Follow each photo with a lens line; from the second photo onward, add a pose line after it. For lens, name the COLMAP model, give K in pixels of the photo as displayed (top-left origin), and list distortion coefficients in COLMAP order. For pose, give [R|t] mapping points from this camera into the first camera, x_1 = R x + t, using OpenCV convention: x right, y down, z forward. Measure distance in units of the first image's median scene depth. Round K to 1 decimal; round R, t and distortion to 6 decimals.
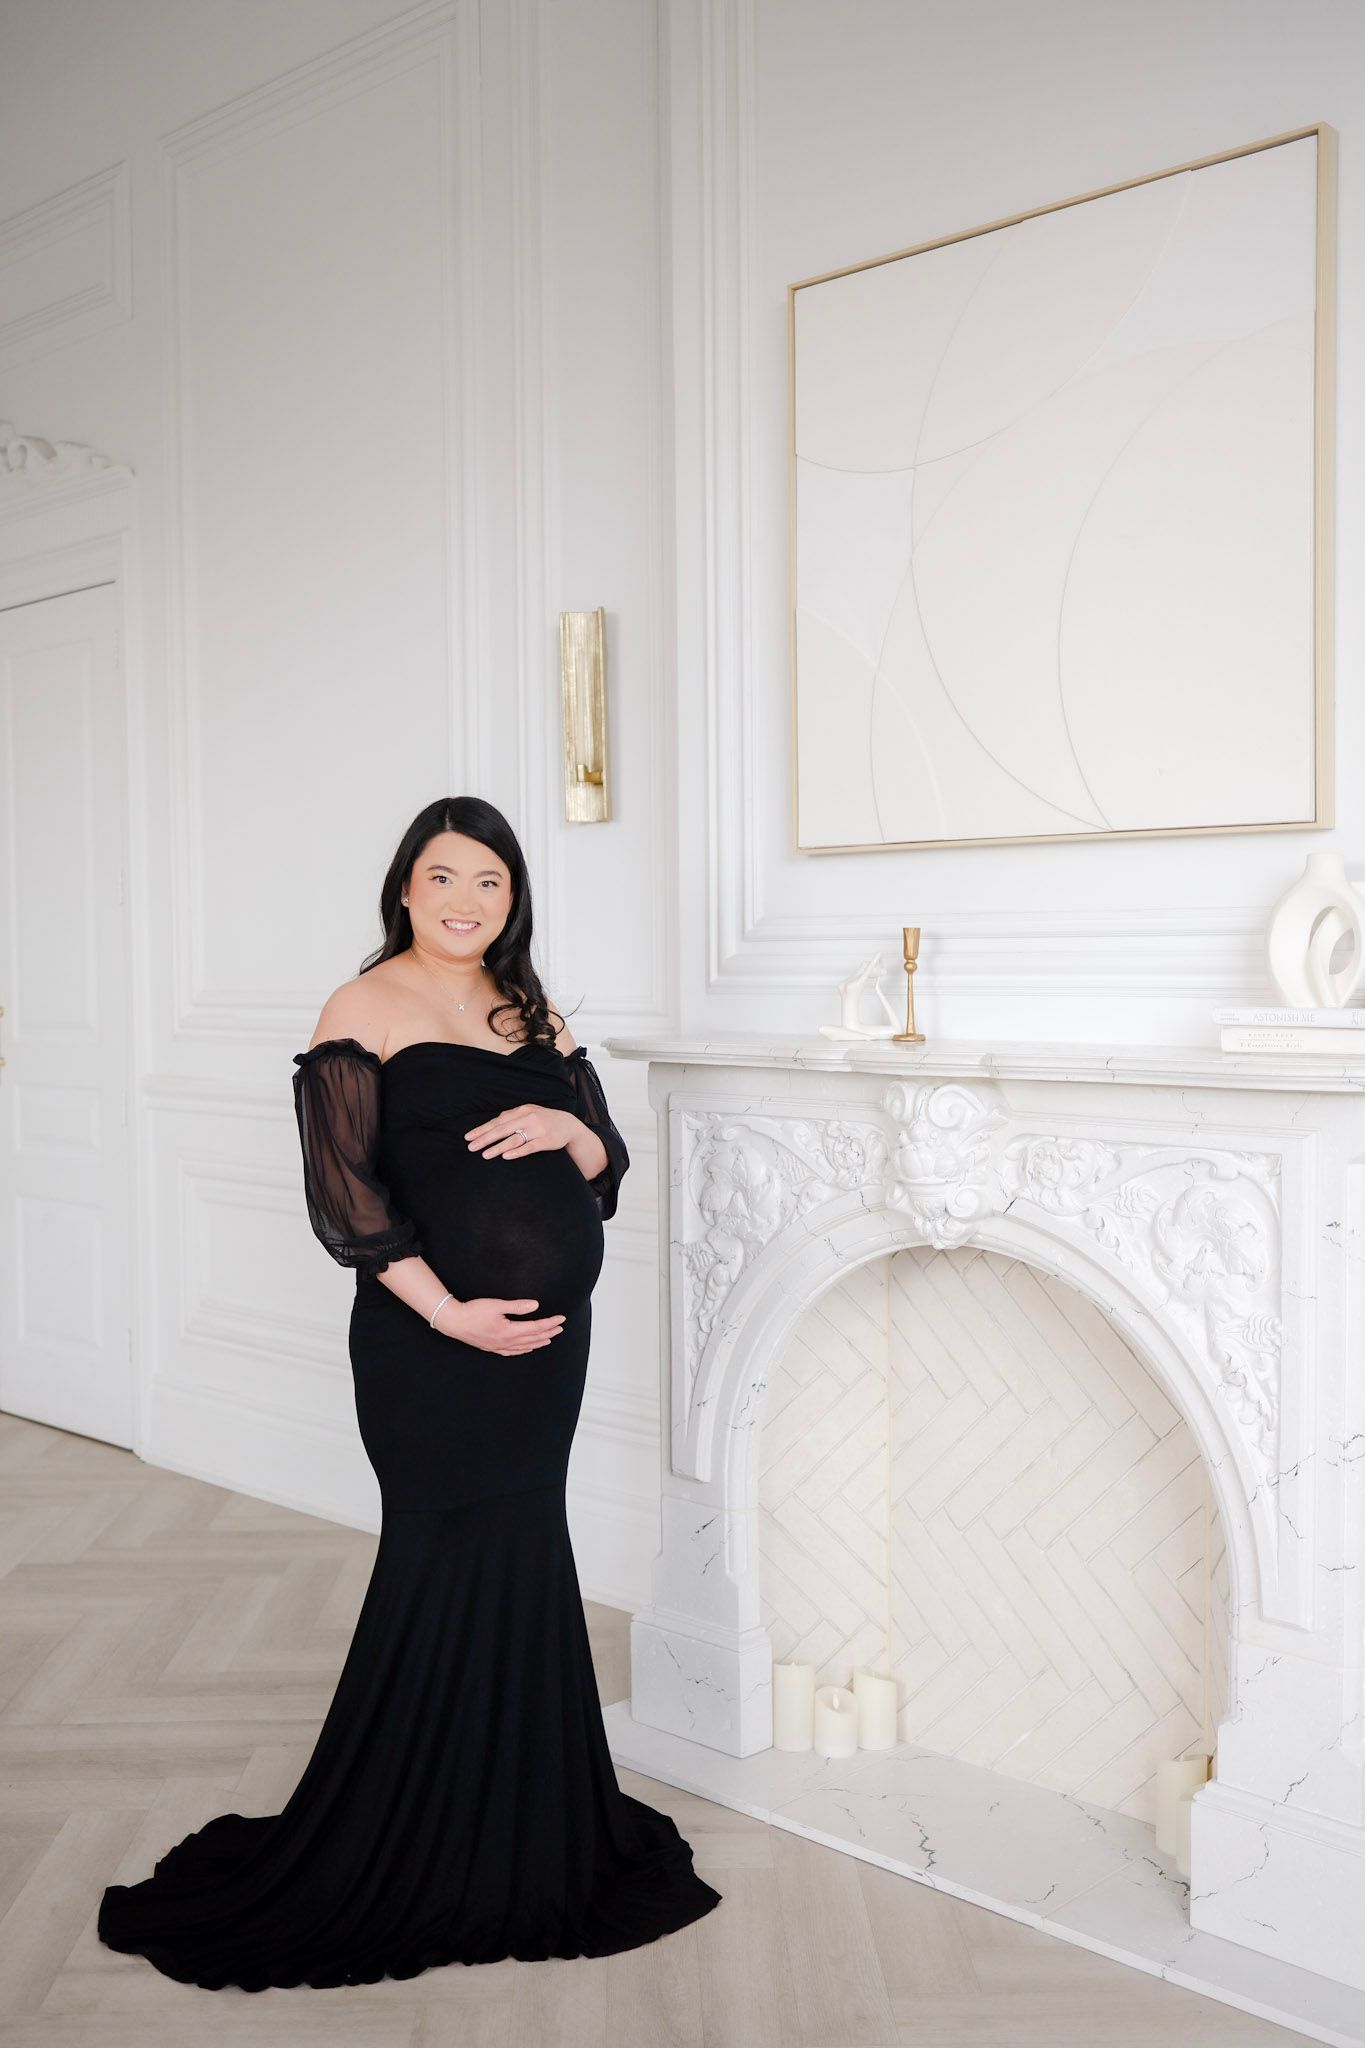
lens RADIAL K [[2059.6, 0, 682.5], [0, 2059.6, 1024.0], [0, 0, 1]] dist [-0.001174, 0.006889]
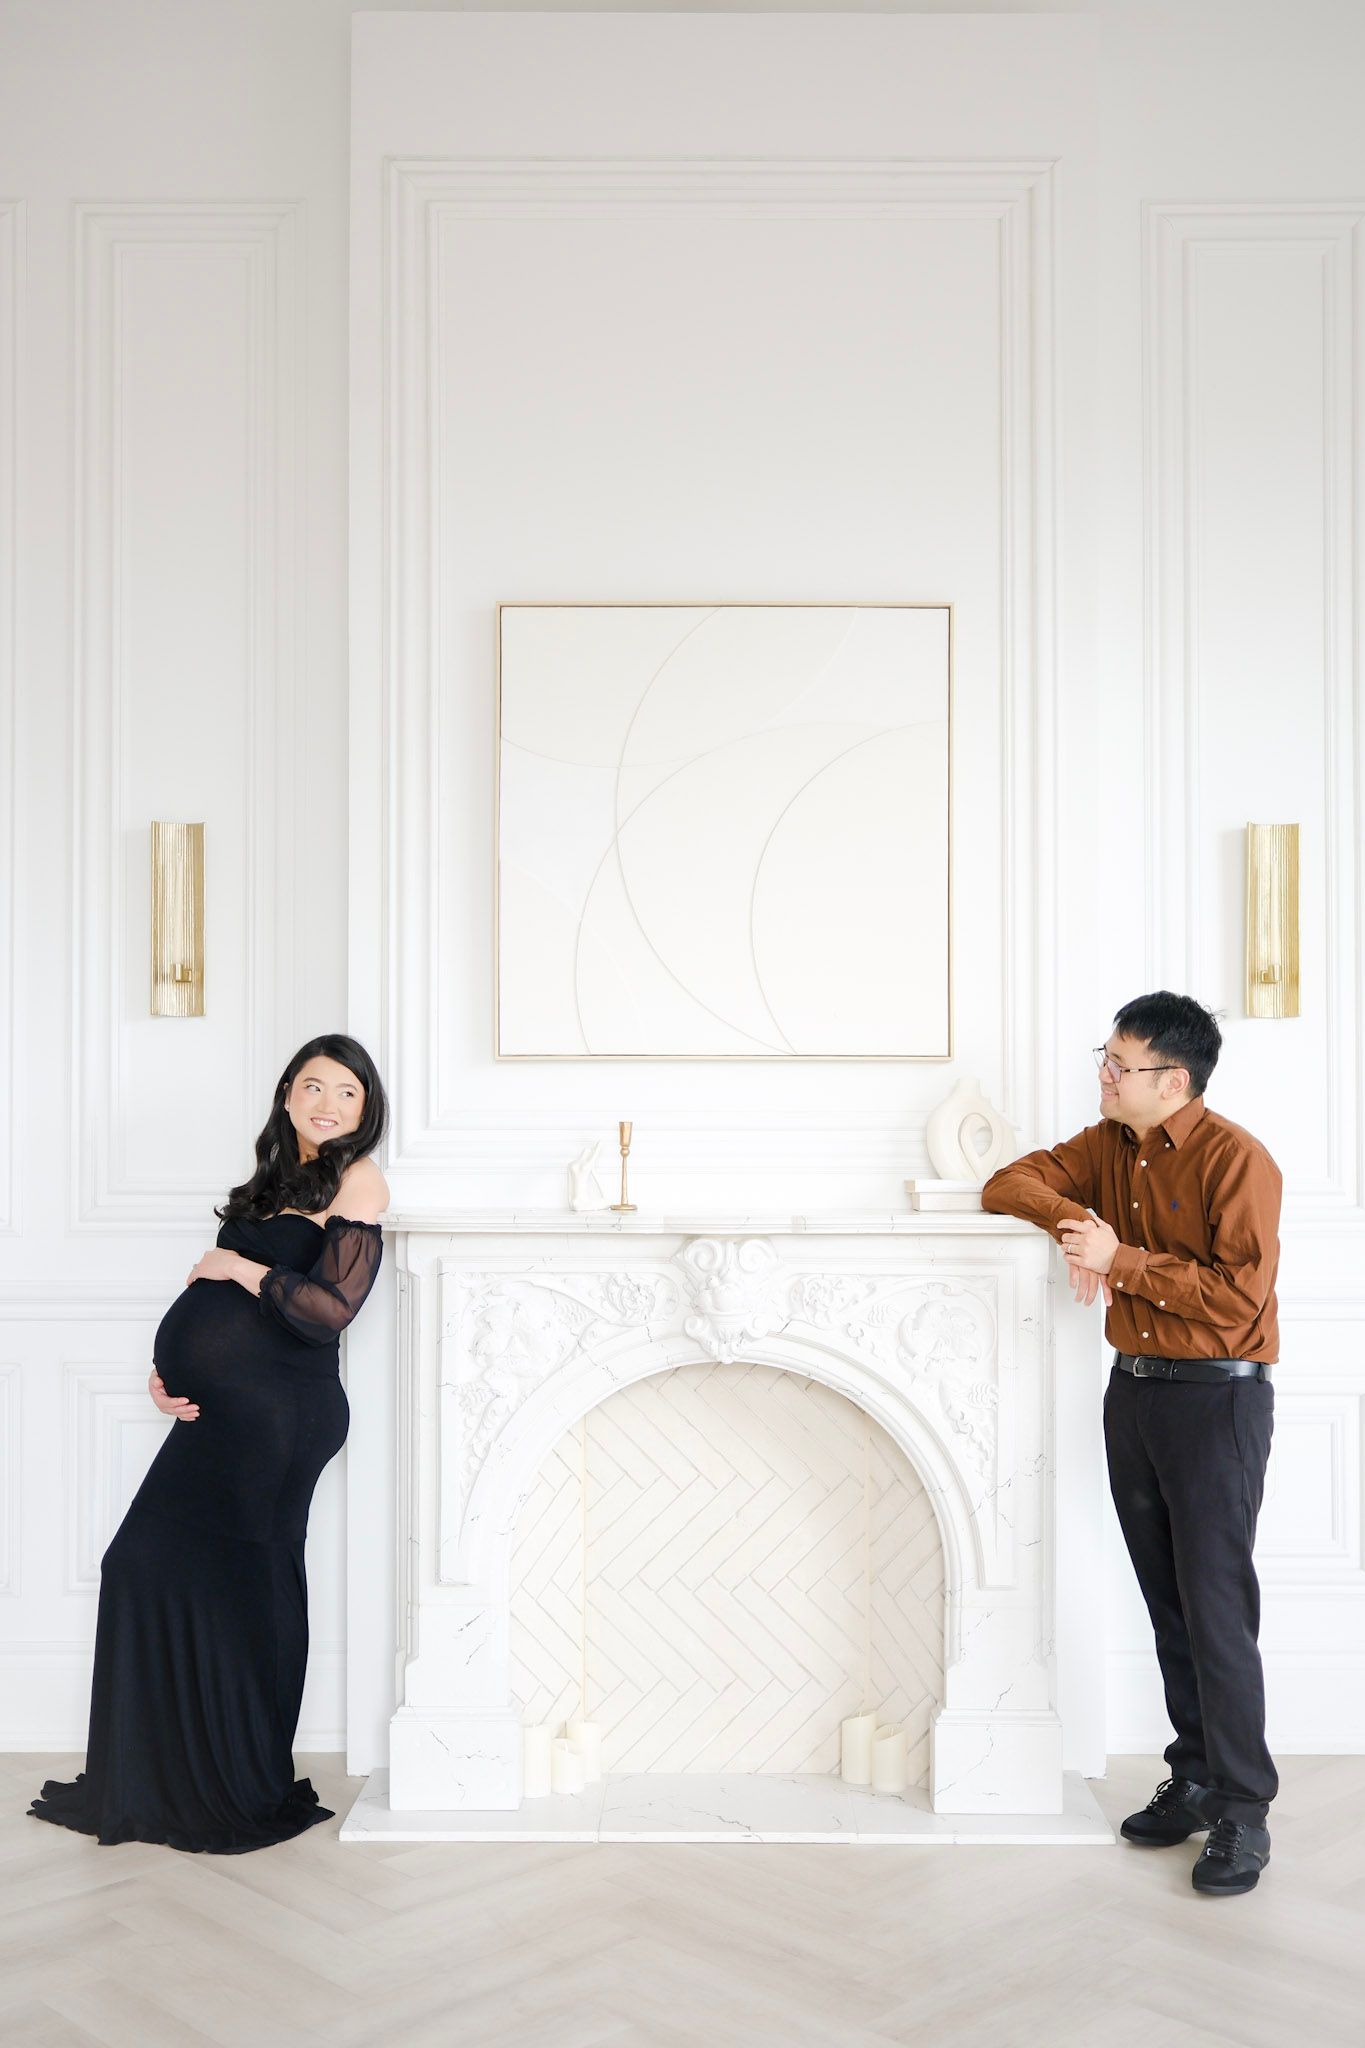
lens RADIAL K [[2221.6, 0, 682.5], [0, 2221.6, 1024.0], [0, 0, 1]] dist [-0.009604, -0.018998]
pose [[0.710948, 0.036068, 0.702319, -0.884323], [0.016687, 0.997538, -0.068120, -0.012958], [-0.703047, 0.060149, 0.708595, -0.016085]]
